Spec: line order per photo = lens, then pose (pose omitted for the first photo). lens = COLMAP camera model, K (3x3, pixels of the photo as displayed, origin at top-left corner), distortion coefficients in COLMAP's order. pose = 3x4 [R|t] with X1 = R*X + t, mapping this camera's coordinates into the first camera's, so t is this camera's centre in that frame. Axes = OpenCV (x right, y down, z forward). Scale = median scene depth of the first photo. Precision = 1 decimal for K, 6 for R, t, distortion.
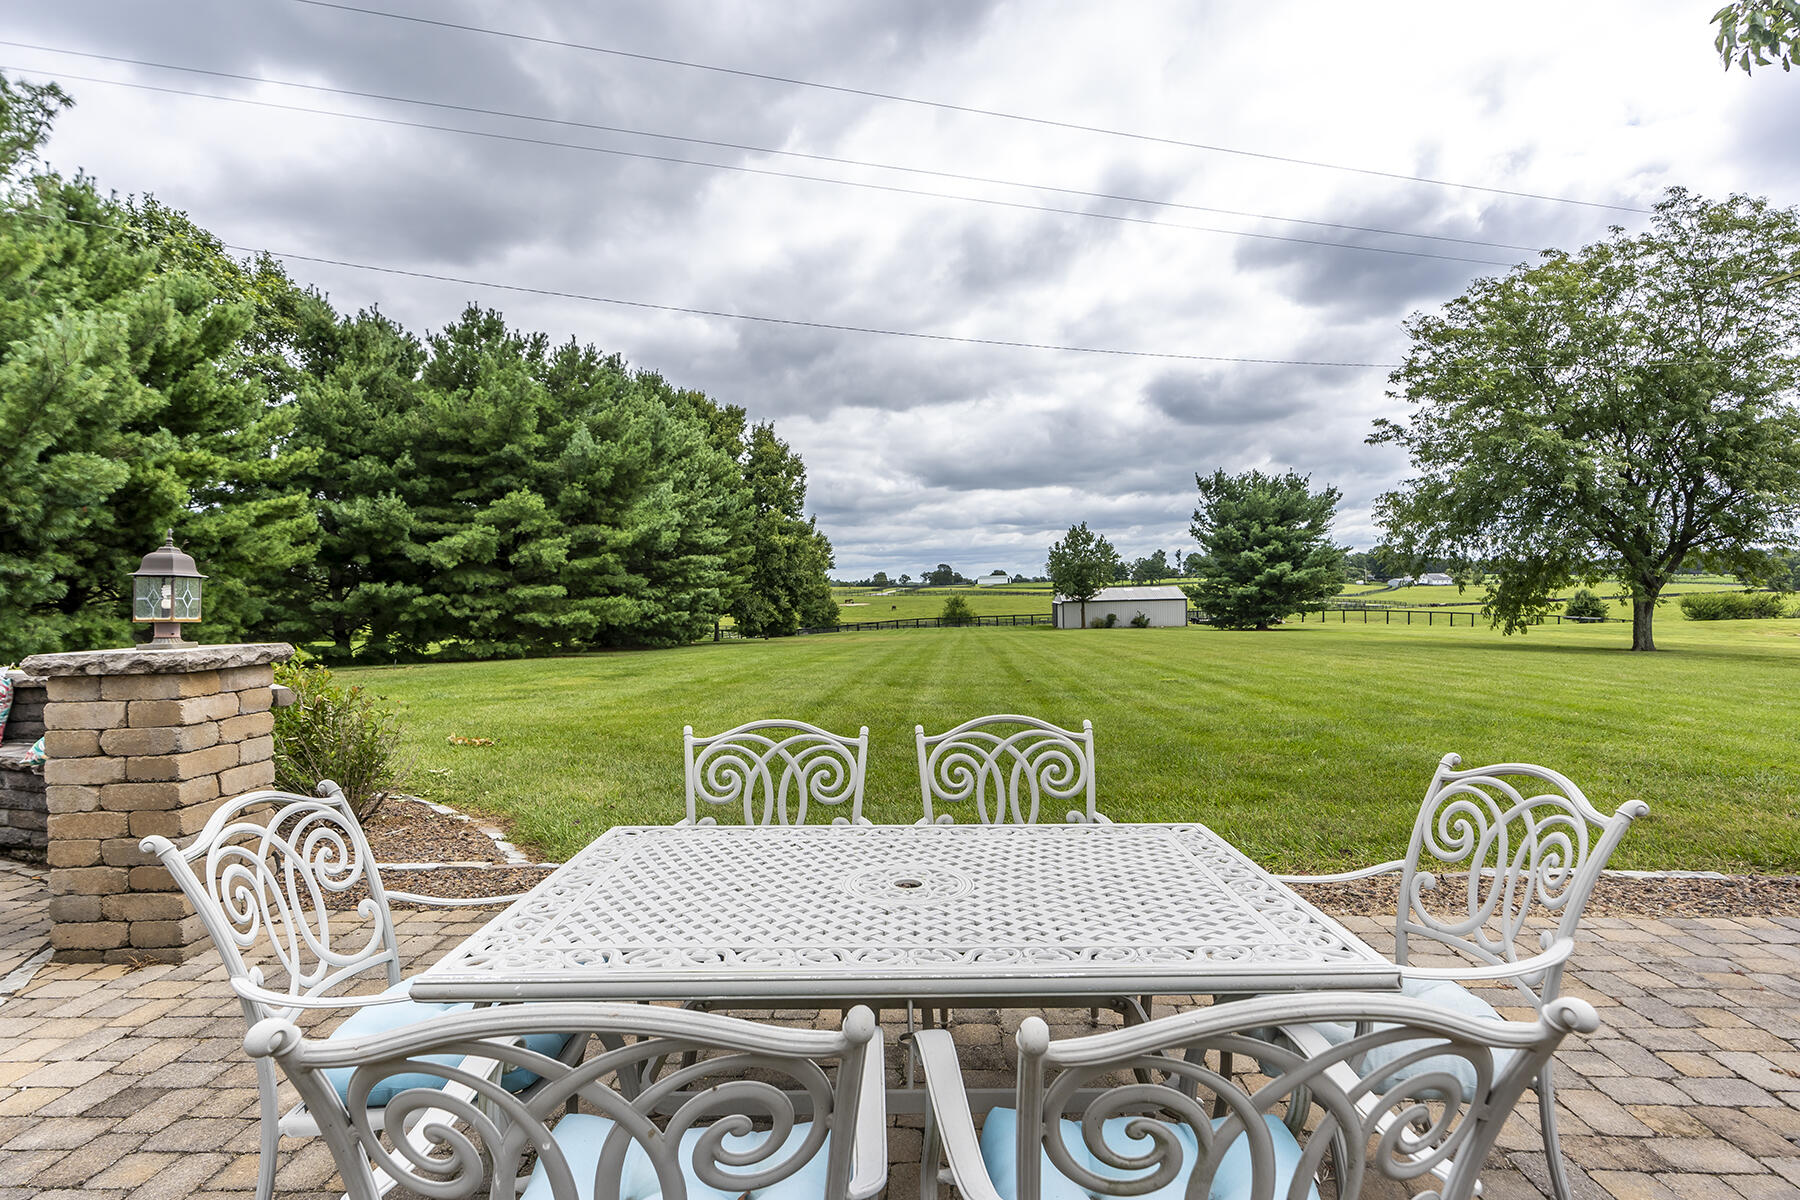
lens RADIAL K [[998.3, 0, 891.6], [0, 998.3, 575.6], [0, 0, 1]] dist [-0.003563, -0.001570]
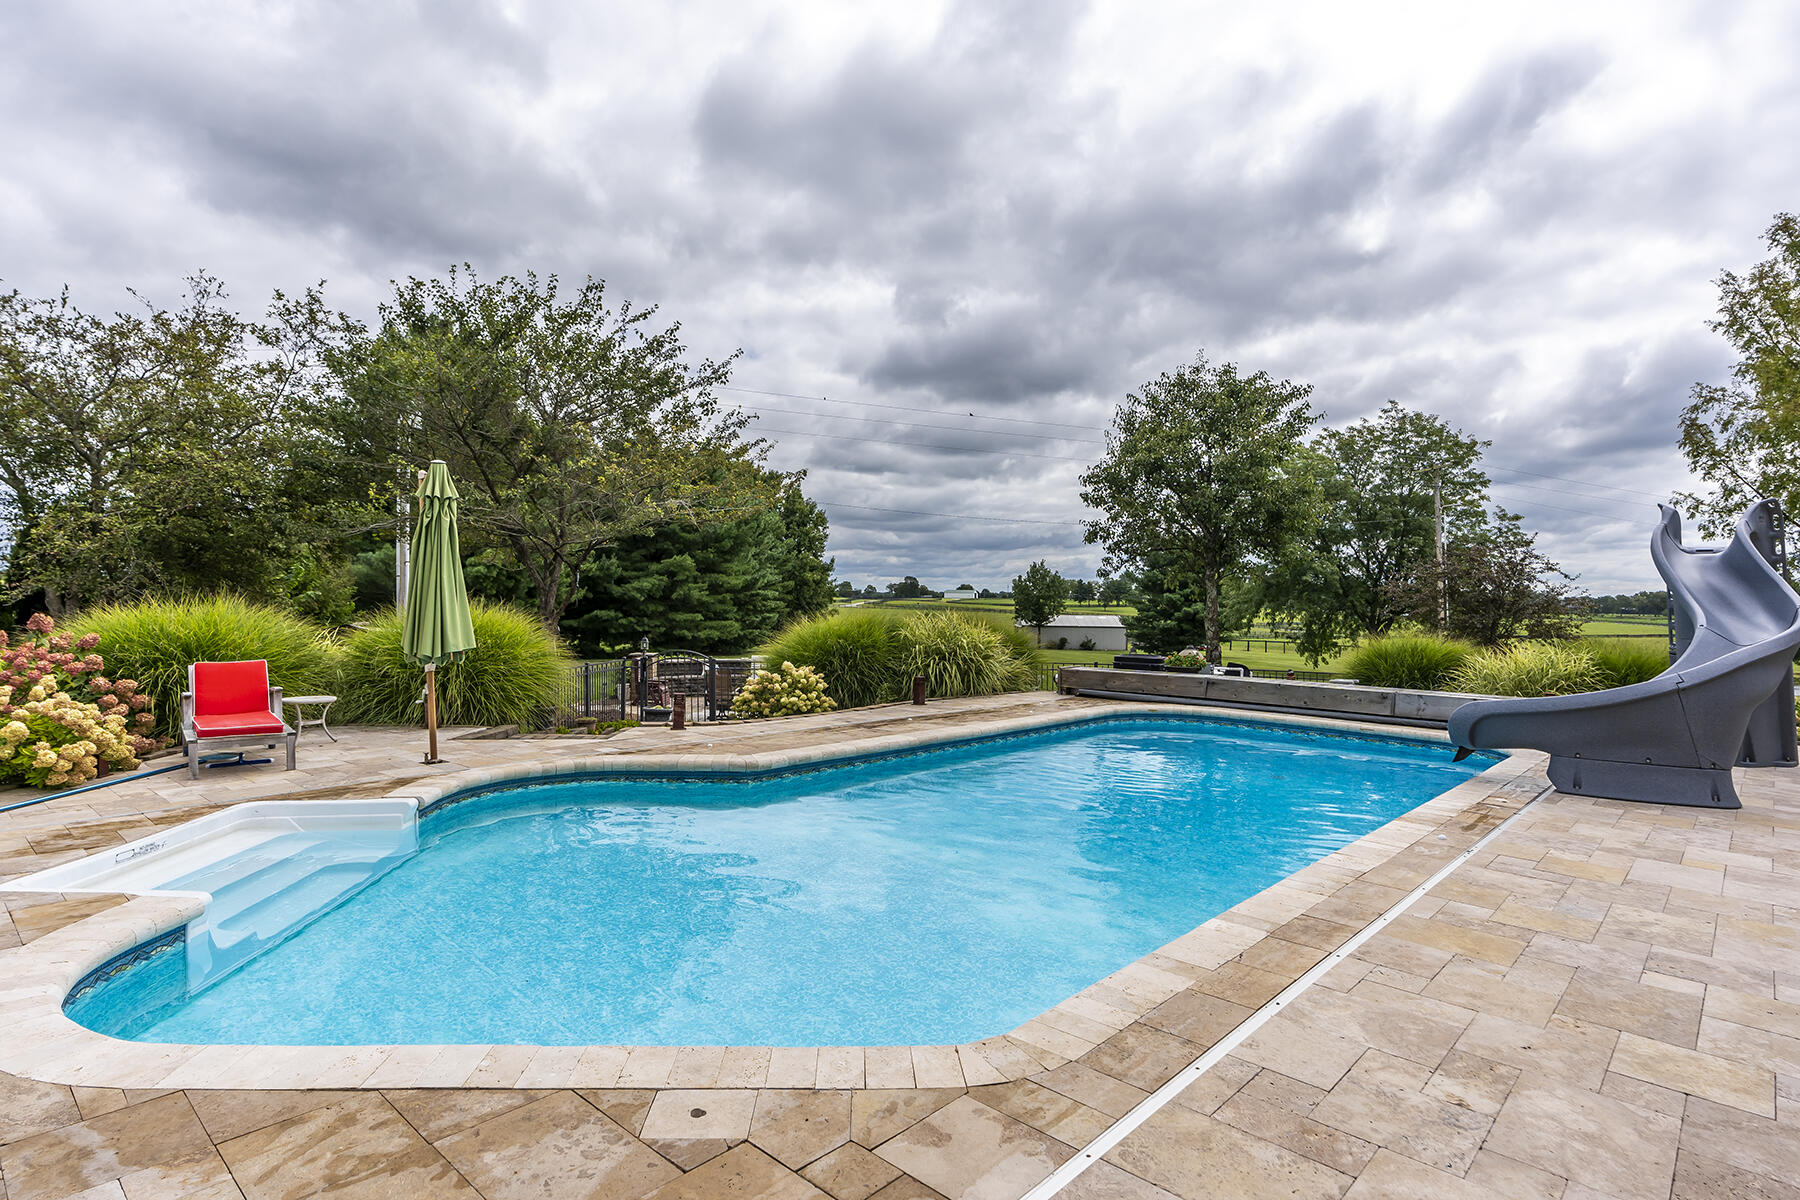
lens RADIAL K [[998.3, 0, 891.6], [0, 998.3, 575.6], [0, 0, 1]] dist [-0.003563, -0.001570]
pose [[0.998827, 0.037648, 0.030443, -0.029929], [-0.037261, 0.999218, -0.013198, -0.015810], [-0.030916, 0.012048, 0.999449, -0.236359]]
